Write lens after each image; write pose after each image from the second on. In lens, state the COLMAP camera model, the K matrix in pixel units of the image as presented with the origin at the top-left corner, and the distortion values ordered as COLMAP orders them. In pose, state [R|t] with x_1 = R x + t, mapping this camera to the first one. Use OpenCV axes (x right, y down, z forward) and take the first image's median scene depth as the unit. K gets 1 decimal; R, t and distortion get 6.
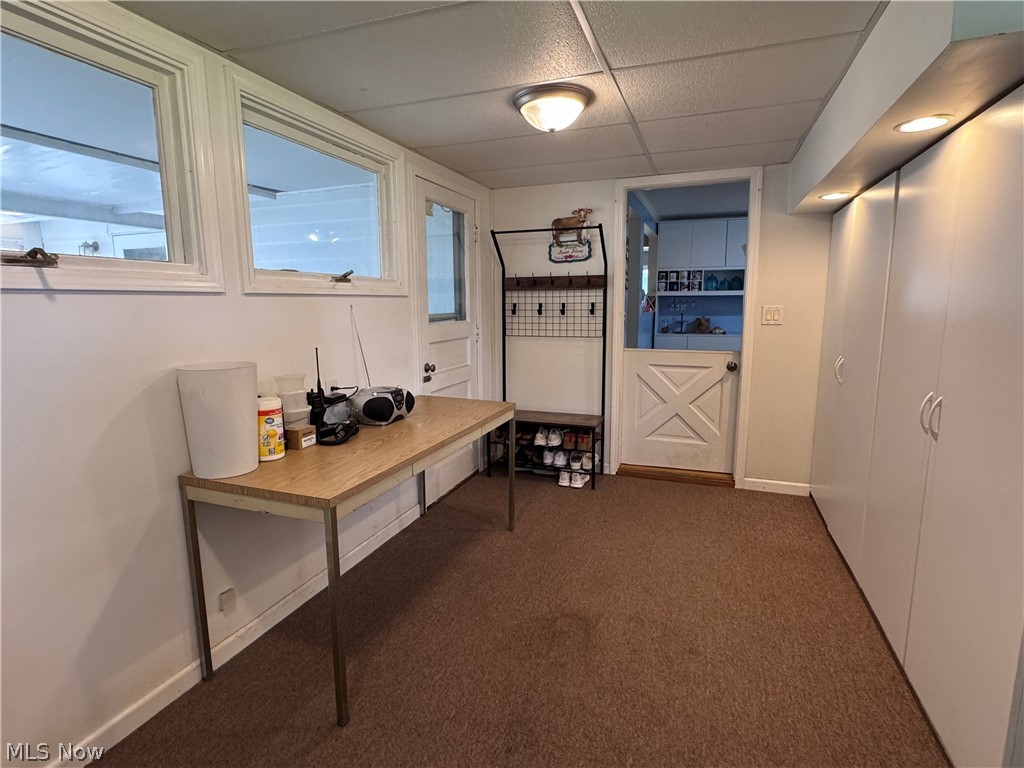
lens RADIAL K [[537.5, 0, 509.2], [0, 537.5, 385.6], [0, 0, 1]] dist [-0.001178, 0.002460]
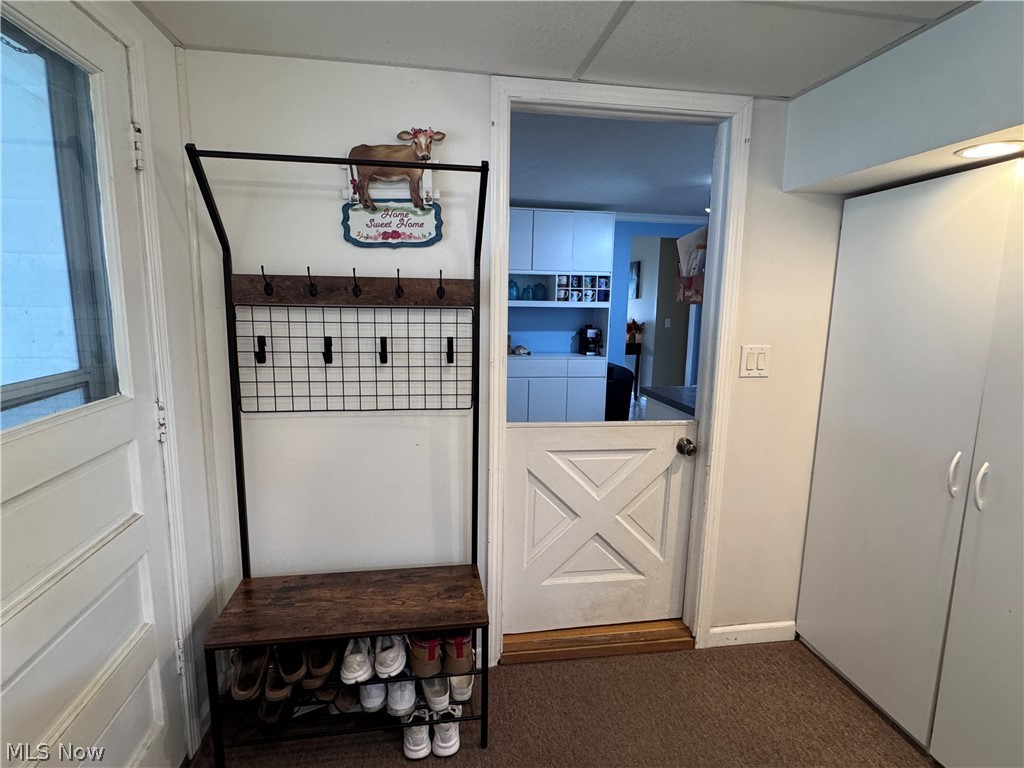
lens RADIAL K [[537.5, 0, 514.5], [0, 537.5, 385.1], [0, 0, 1]] dist [-0.001178, 0.002460]
pose [[0.866315, -0.054566, 0.496508, -0.030479], [0.052367, 0.998459, 0.018360, -0.117554], [-0.496745, 0.010096, 0.867838, 0.562014]]
